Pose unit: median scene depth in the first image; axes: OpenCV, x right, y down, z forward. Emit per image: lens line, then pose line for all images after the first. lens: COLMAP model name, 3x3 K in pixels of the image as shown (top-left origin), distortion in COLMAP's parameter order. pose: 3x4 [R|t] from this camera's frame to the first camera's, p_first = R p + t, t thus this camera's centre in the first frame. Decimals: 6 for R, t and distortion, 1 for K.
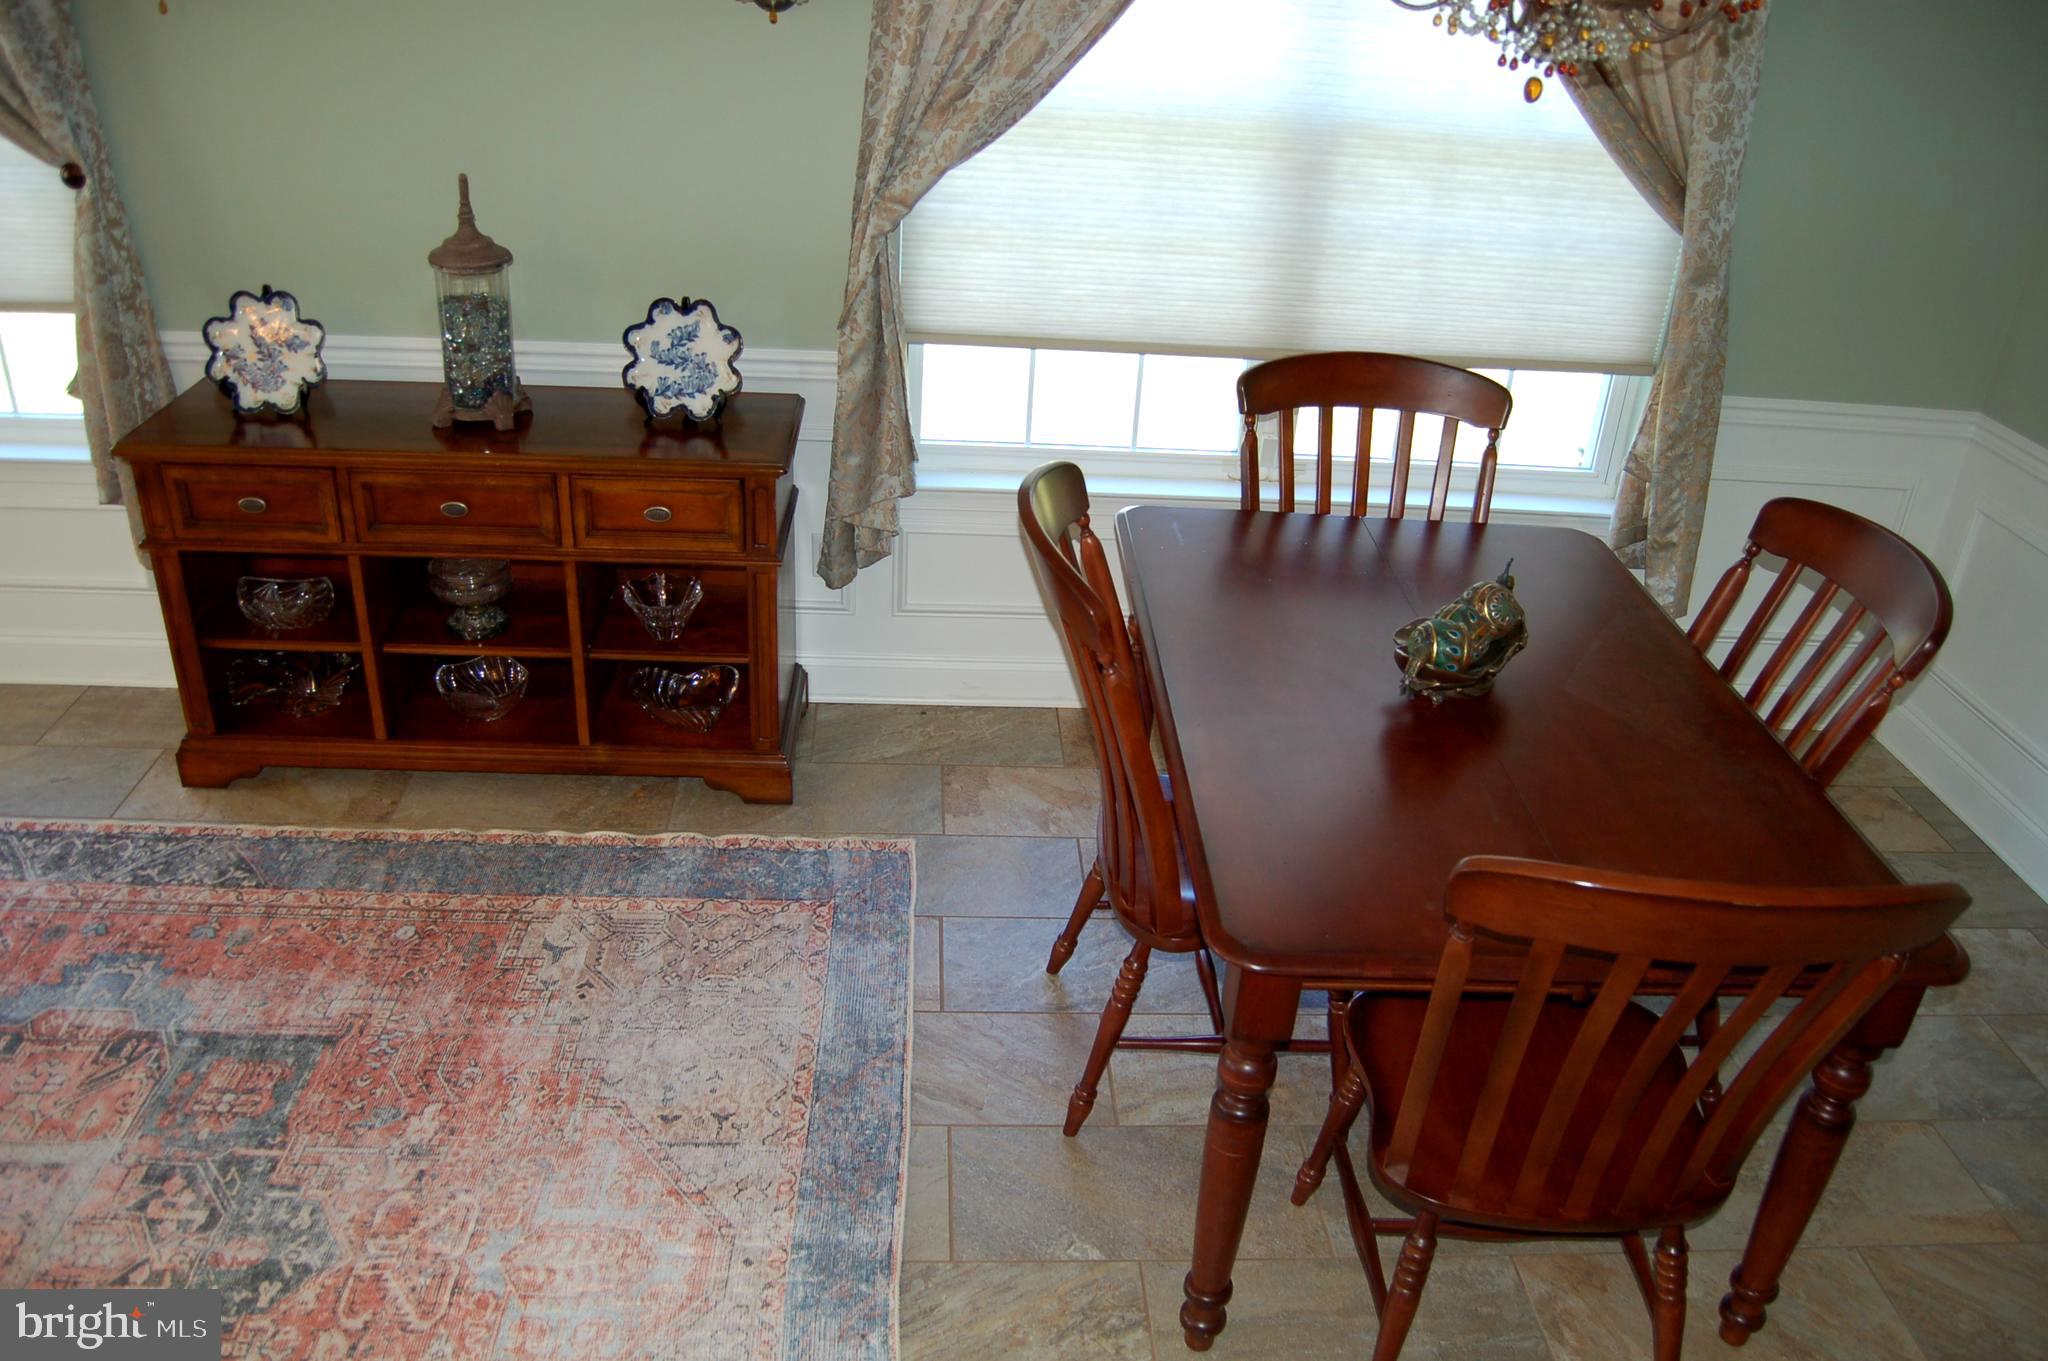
lens RADIAL K [[1580.7, 0, 1035.3], [0, 1580.7, 674.7], [0, 0, 1]] dist [-0.081957, 0.018752]
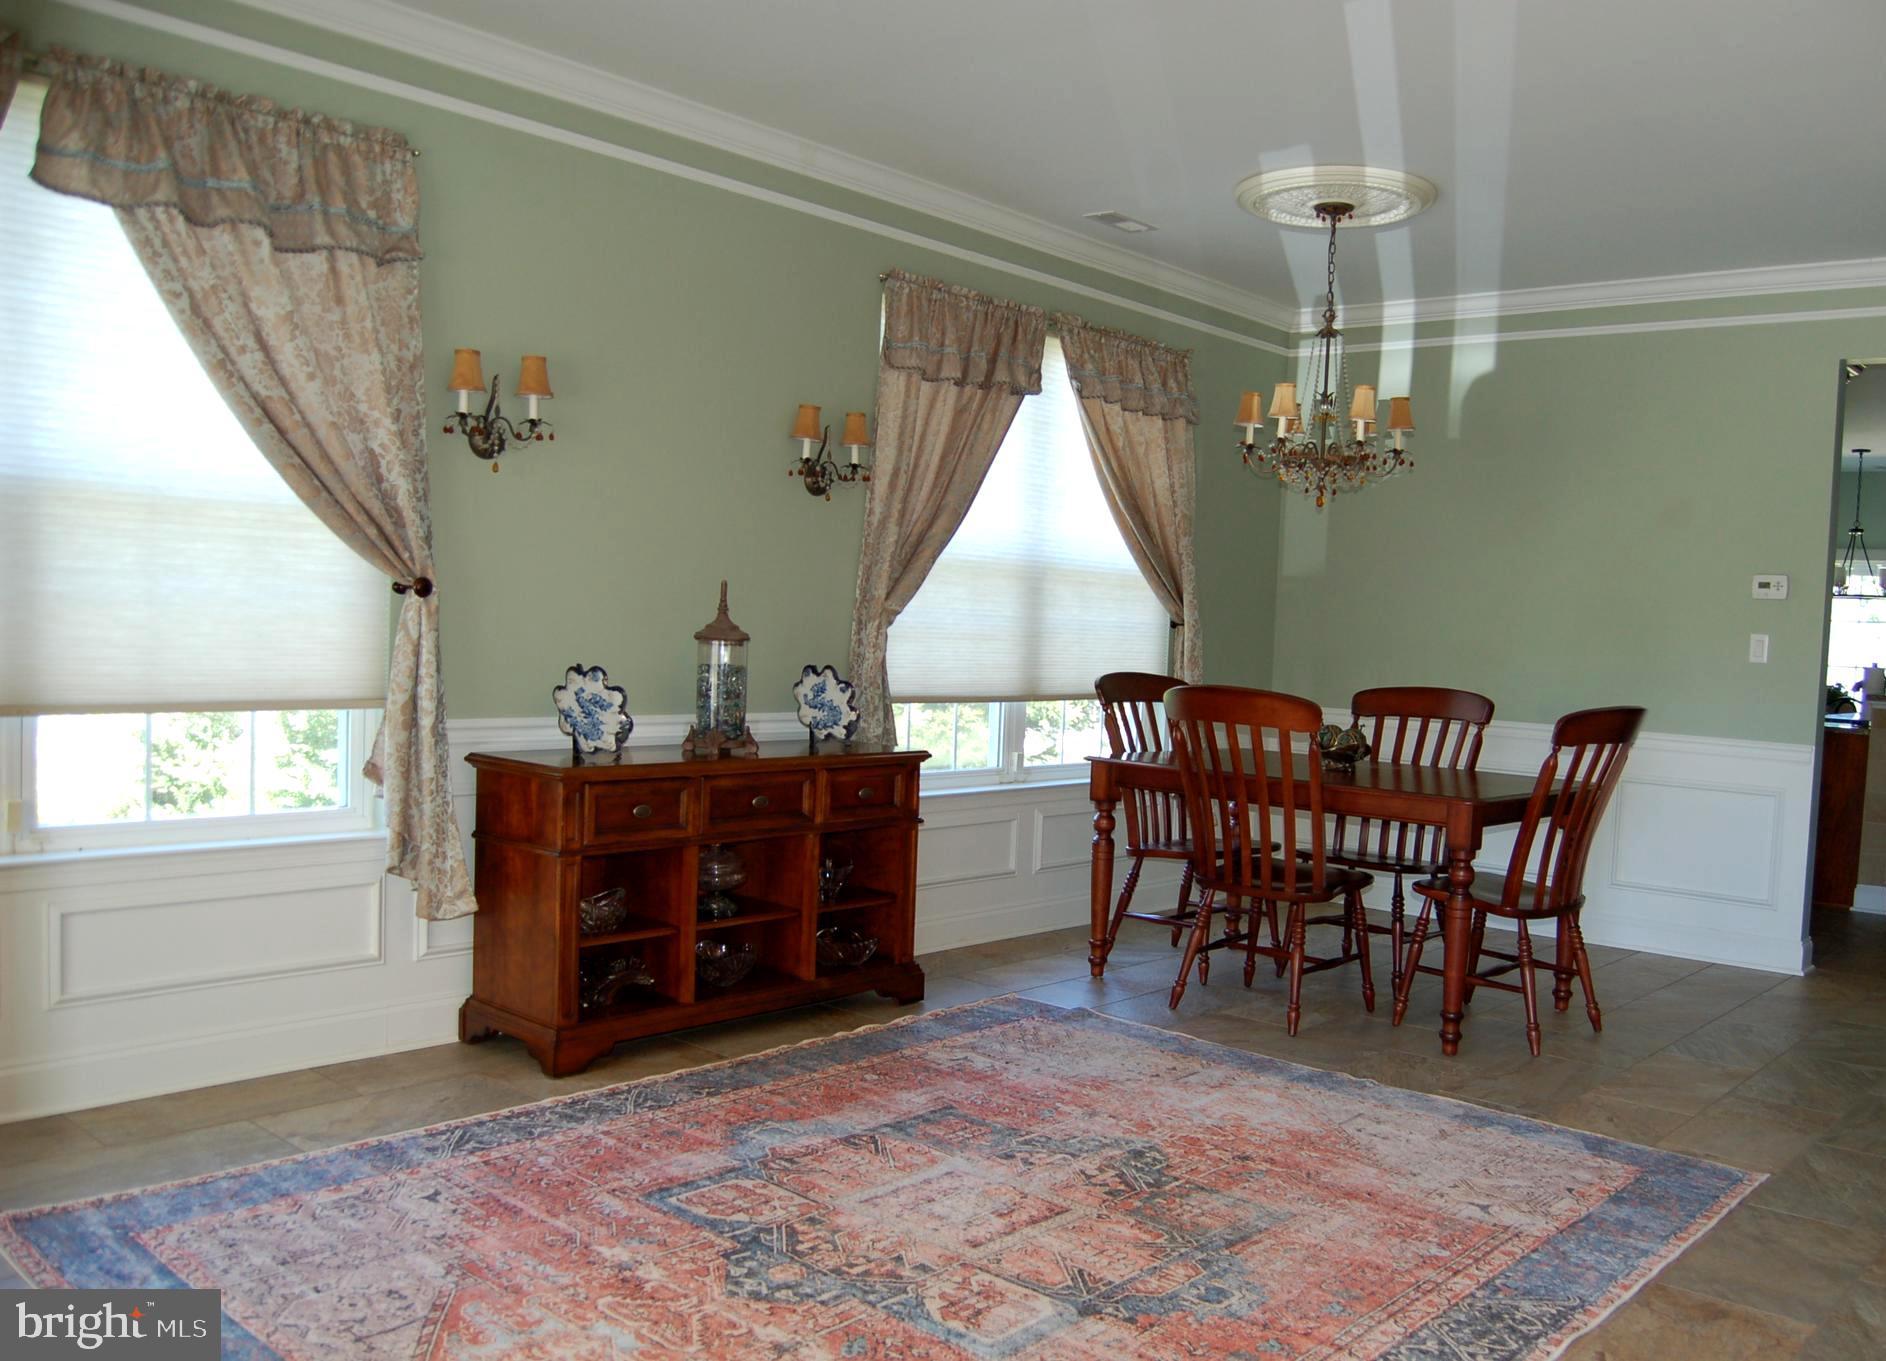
lens RADIAL K [[1604.3, 0, 945.2], [0, 1604.3, 734.0], [0, 0, 1]] dist [-0.092682, -0.000594]
pose [[0.712662, -0.074300, 0.697561, -1.243902], [0.320382, 0.919087, -0.229422, 0.219379], [-0.624074, 0.386986, 0.678803, -0.102659]]
